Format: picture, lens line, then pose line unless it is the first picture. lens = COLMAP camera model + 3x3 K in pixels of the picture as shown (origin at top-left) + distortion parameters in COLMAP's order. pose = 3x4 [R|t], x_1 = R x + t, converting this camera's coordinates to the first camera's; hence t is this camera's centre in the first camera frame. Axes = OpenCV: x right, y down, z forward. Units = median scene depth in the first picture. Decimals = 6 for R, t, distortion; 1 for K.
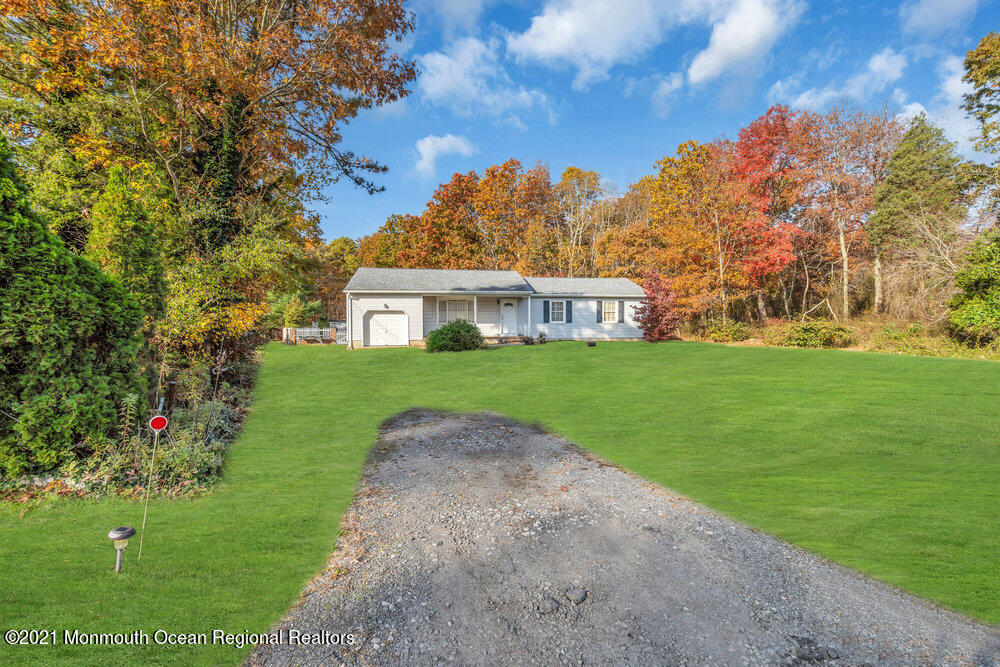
lens RADIAL K [[453.1, 0, 501.2], [0, 453.1, 328.5], [0, 0, 1]] dist [-0.002224, 0.002611]
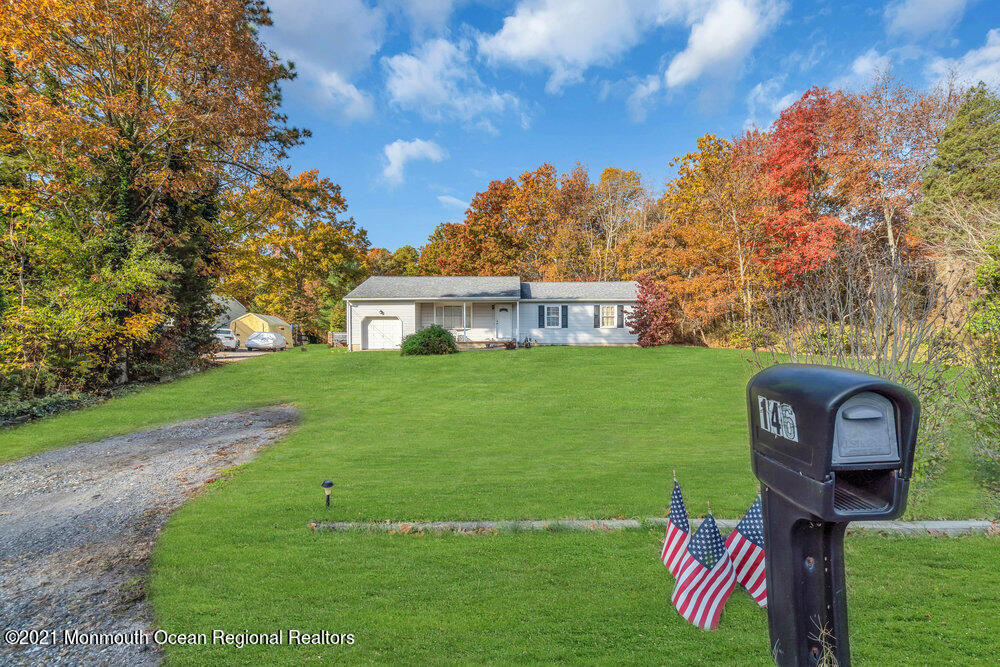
lens RADIAL K [[453.1, 0, 500.2], [0, 453.1, 327.7], [0, 0, 1]] dist [-0.002224, 0.002611]
pose [[0.983310, 0.000041, -0.181939, 0.188269], [-0.001704, 0.999958, -0.008989, -0.002971], [0.181931, 0.009149, 0.983269, -0.005673]]
